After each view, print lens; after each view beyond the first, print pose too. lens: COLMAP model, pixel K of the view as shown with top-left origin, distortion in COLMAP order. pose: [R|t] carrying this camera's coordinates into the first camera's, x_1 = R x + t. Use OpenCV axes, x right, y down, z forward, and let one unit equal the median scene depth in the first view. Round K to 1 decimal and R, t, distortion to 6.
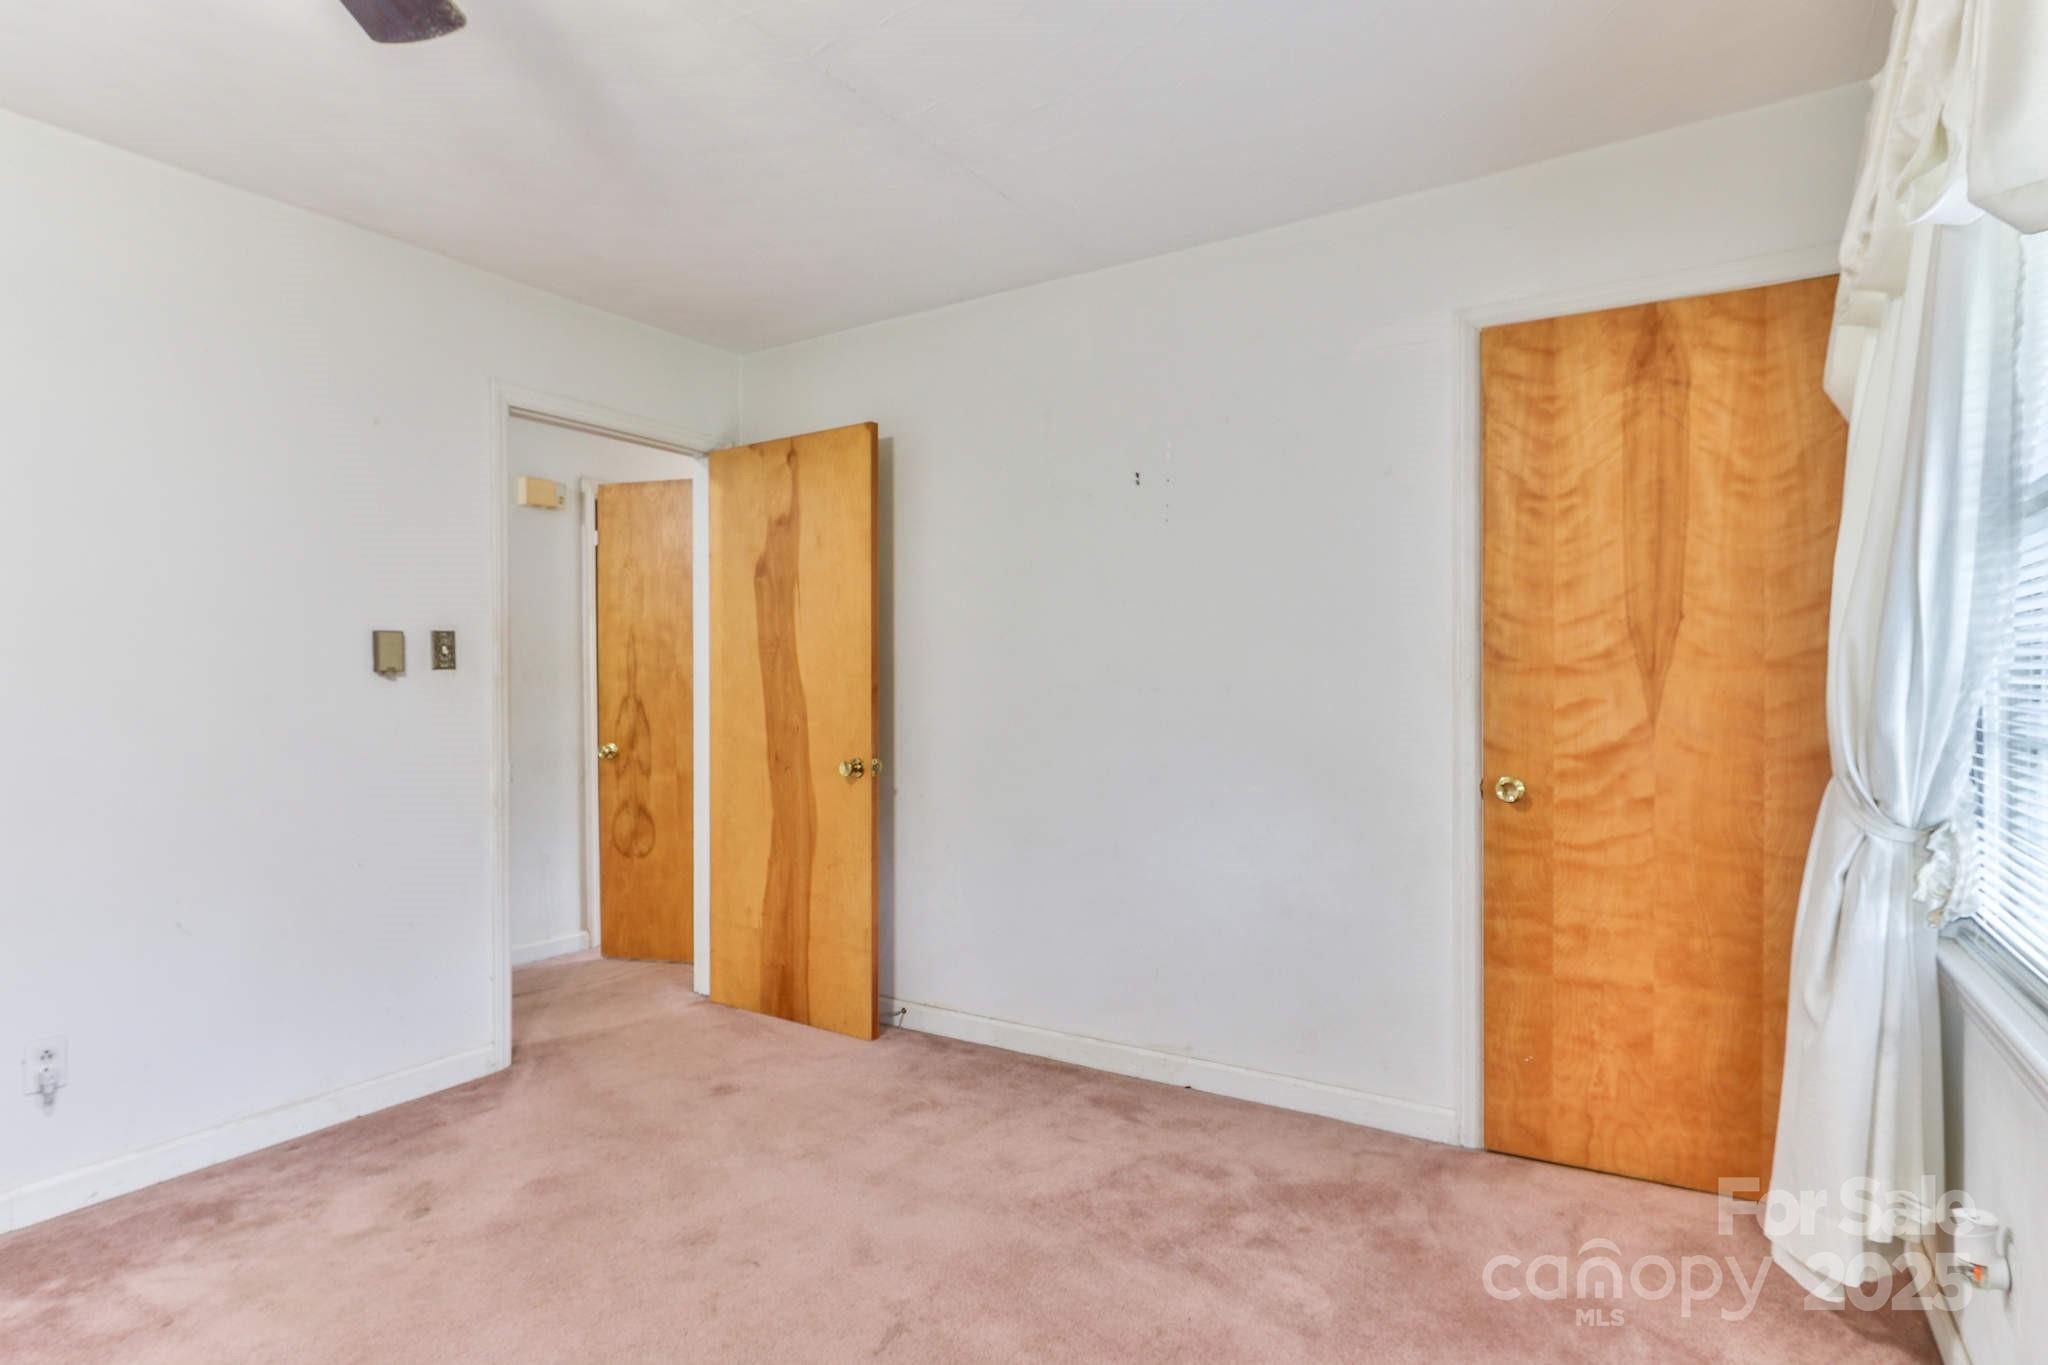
lens RADIAL K [[1050.6, 0, 1023.3], [0, 1050.6, 685.6], [0, 0, 1]] dist [-0.009011, 0.008540]
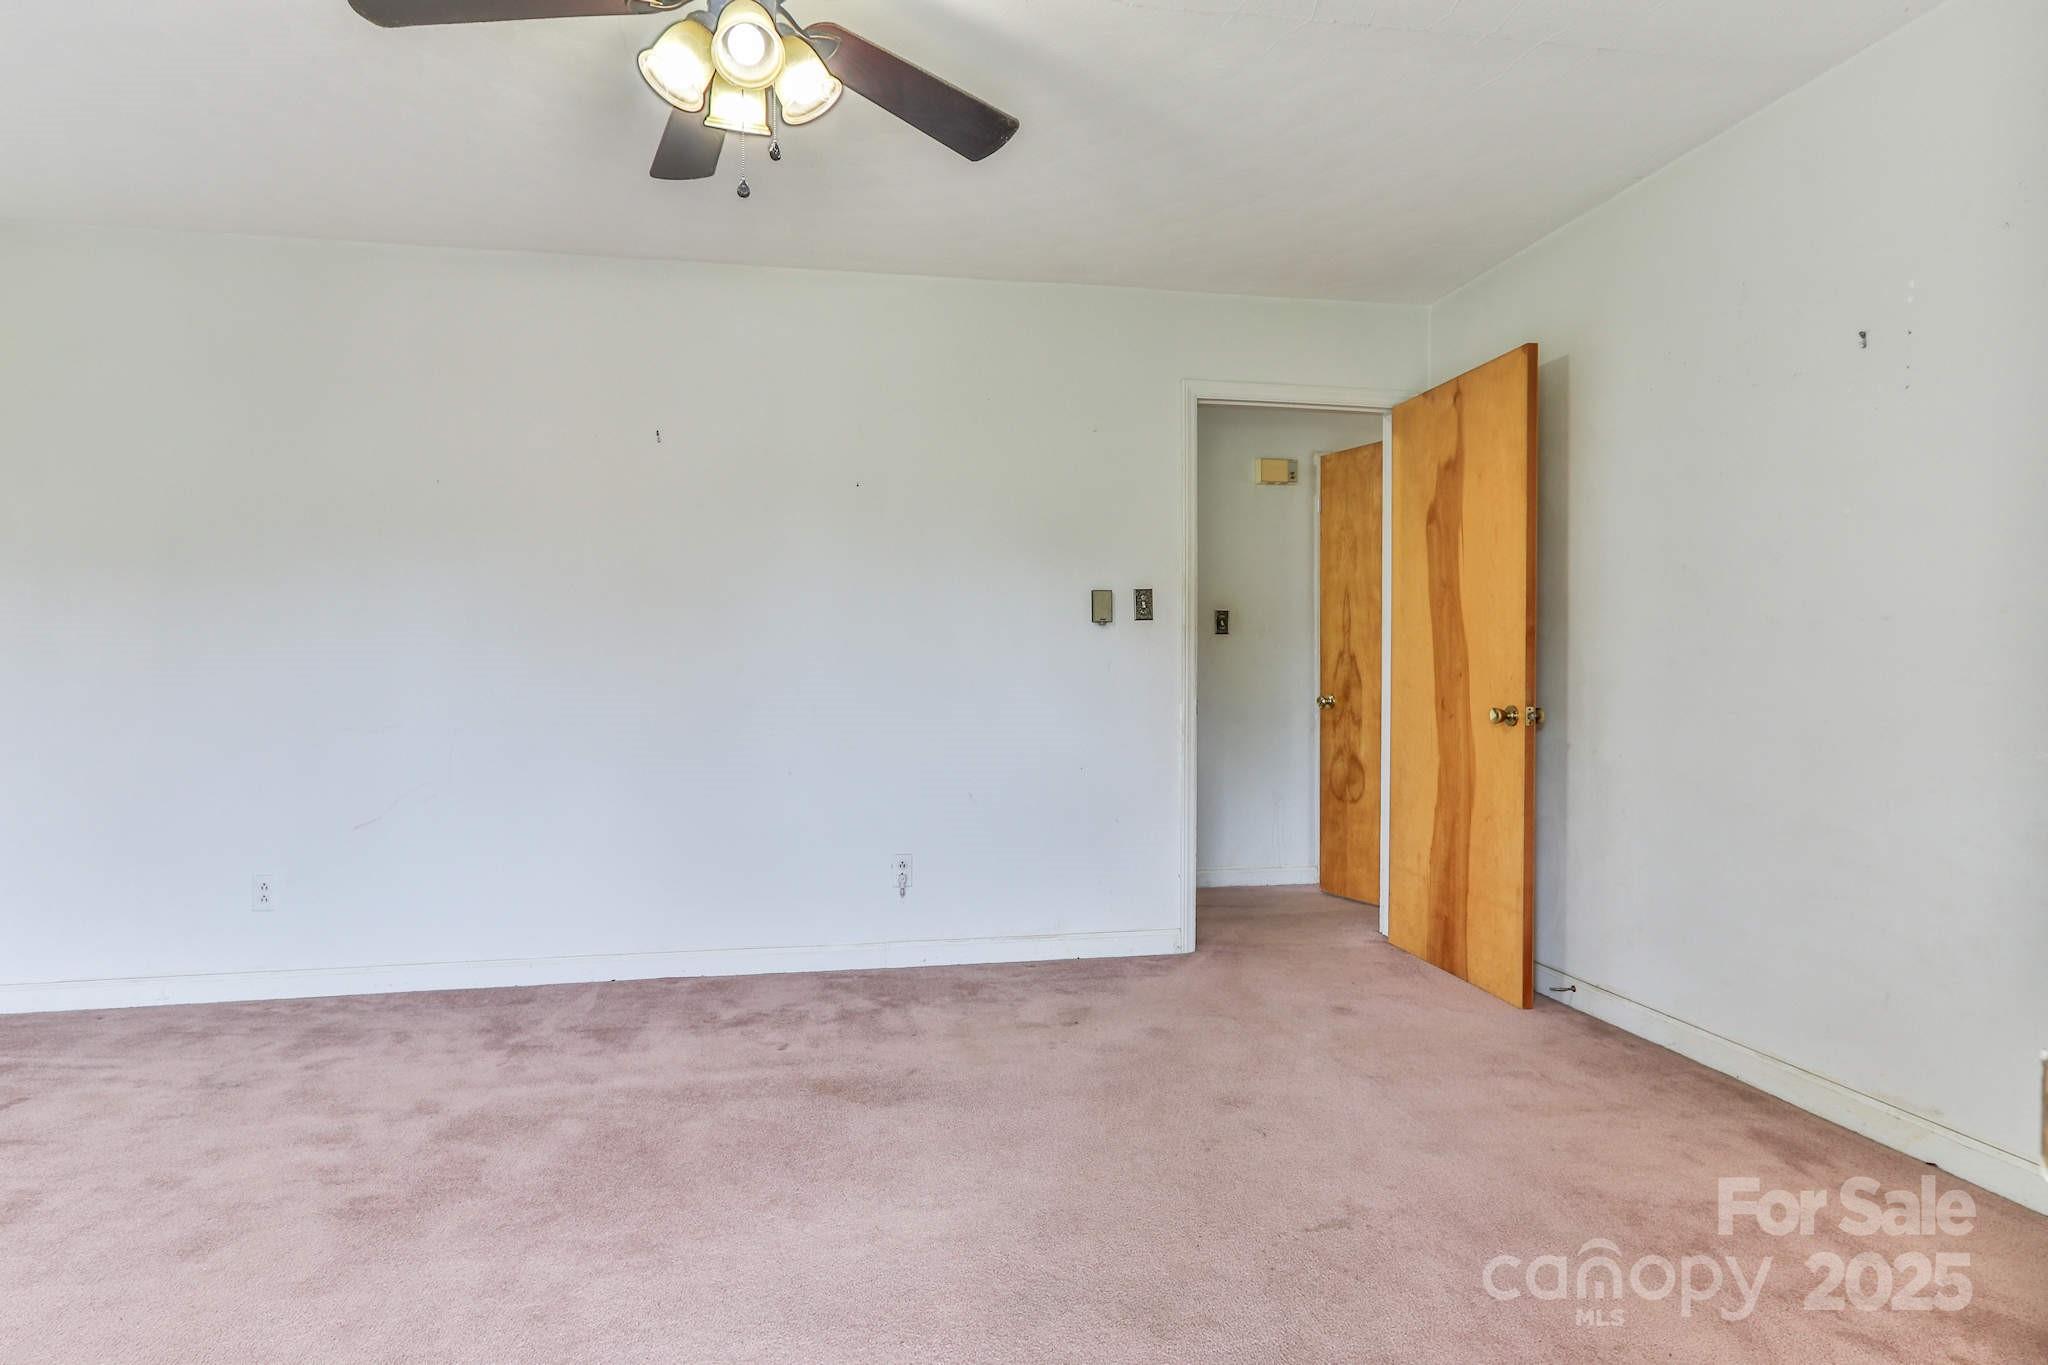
lens RADIAL K [[1050.6, 0, 1007.2], [0, 1050.6, 681.2], [0, 0, 1]] dist [-0.009011, 0.008540]
pose [[0.674506, 0.012277, -0.738167, 0.227537], [-0.003599, 0.999905, 0.013342, 0.035404], [0.738261, -0.006343, 0.674486, 0.032898]]
